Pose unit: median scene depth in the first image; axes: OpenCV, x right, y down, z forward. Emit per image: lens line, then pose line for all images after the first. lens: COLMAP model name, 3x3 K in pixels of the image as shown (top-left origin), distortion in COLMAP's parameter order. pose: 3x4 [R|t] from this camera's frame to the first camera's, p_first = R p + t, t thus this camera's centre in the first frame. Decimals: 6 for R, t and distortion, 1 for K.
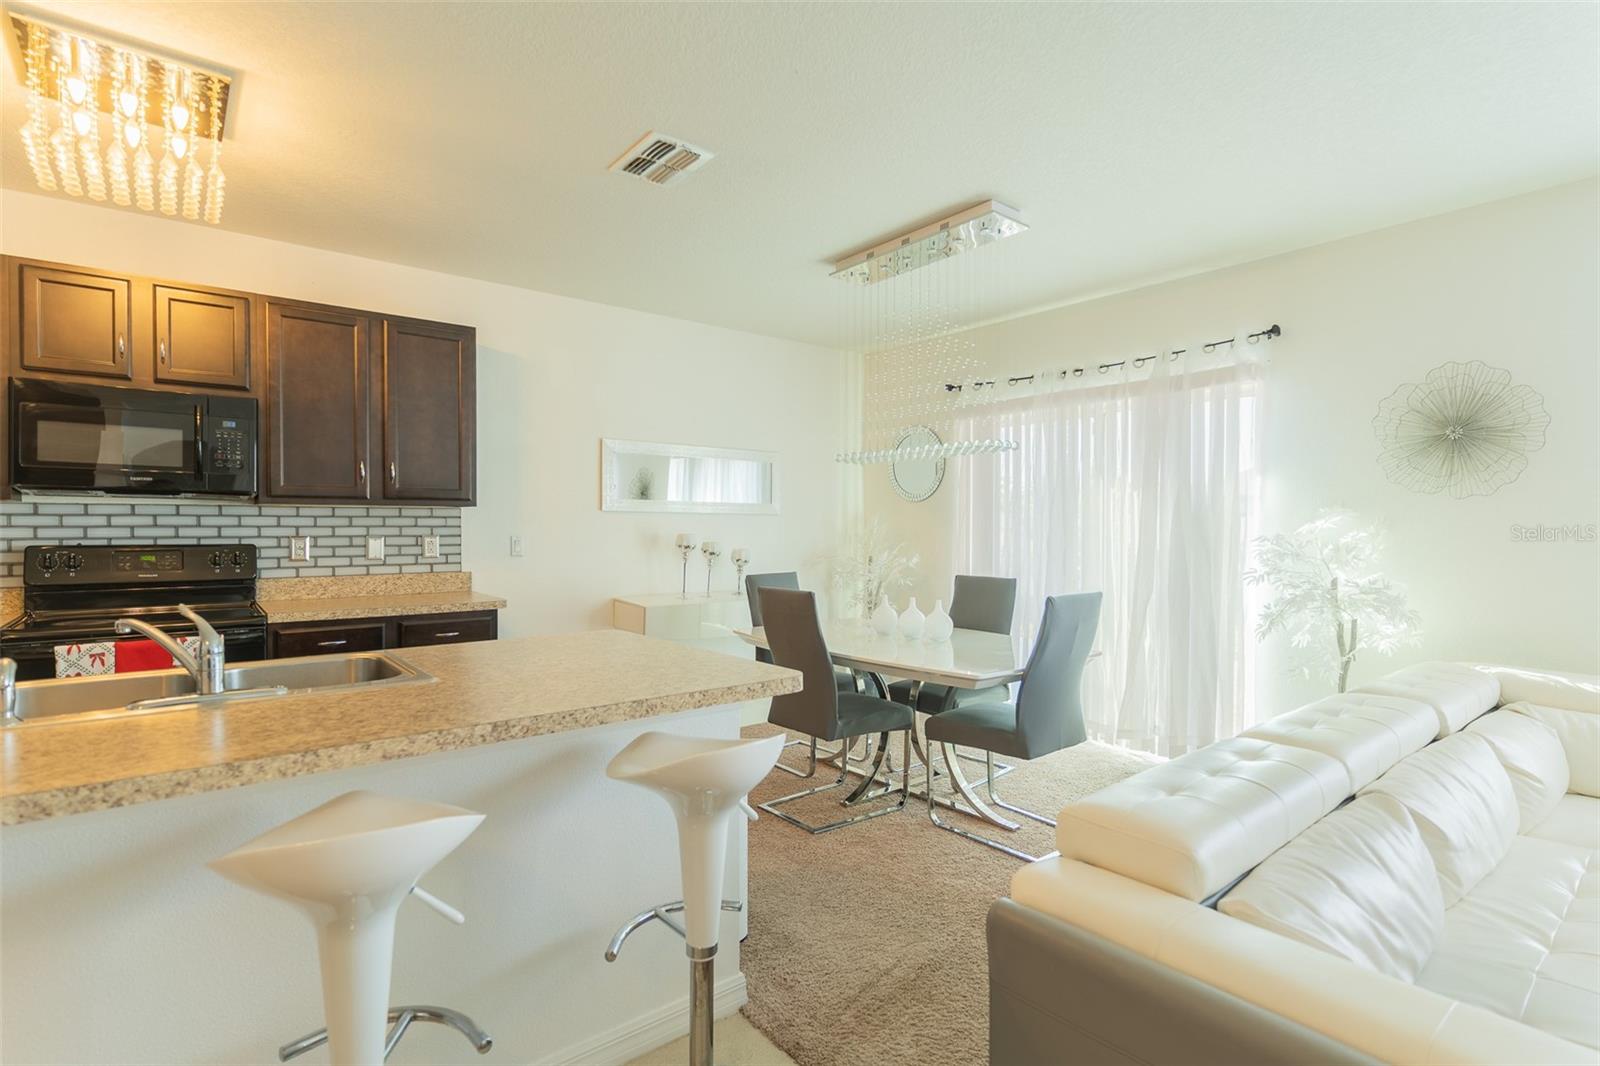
lens RADIAL K [[762.7, 0, 796.3], [0, 762.7, 534.6], [0, 0, 1]] dist [0.000433, 0.000628]
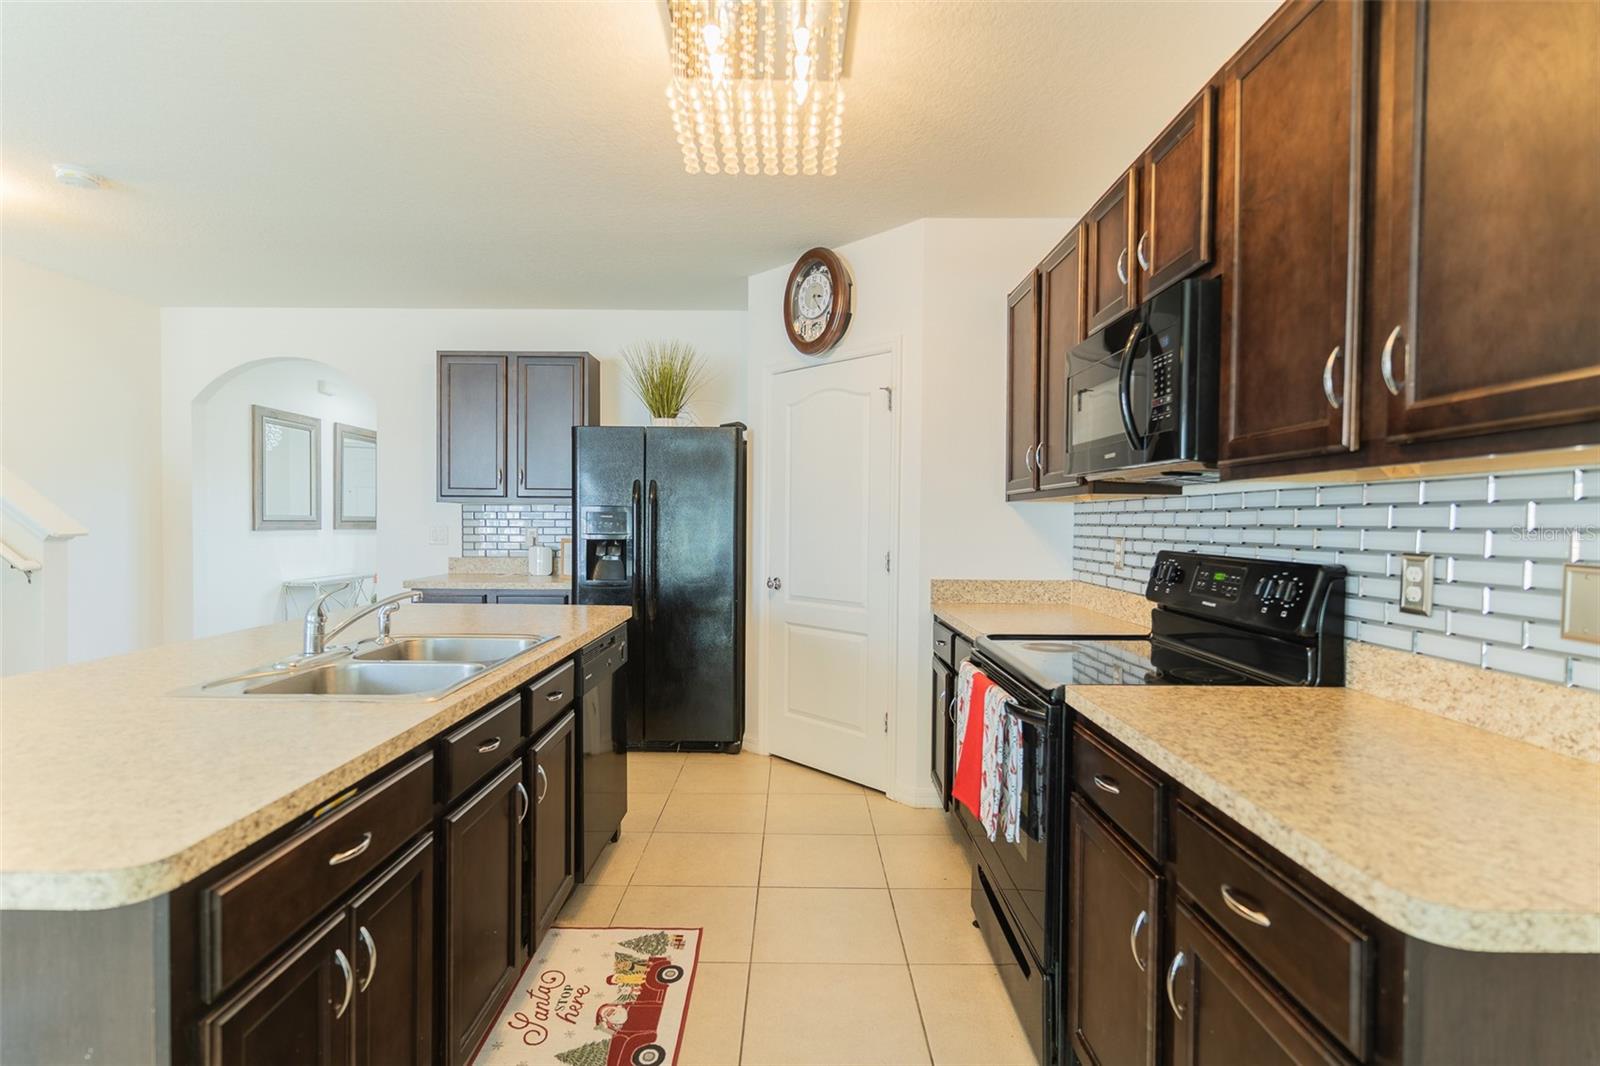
lens RADIAL K [[762.7, 0, 801.0], [0, 762.7, 530.7], [0, 0, 1]] dist [0.000433, 0.000628]
pose [[-0.612945, 0.003013, -0.790120, -0.134399], [-0.020109, 0.999609, 0.019412, -0.011971], [0.789870, 0.027787, -0.612645, 1.059976]]
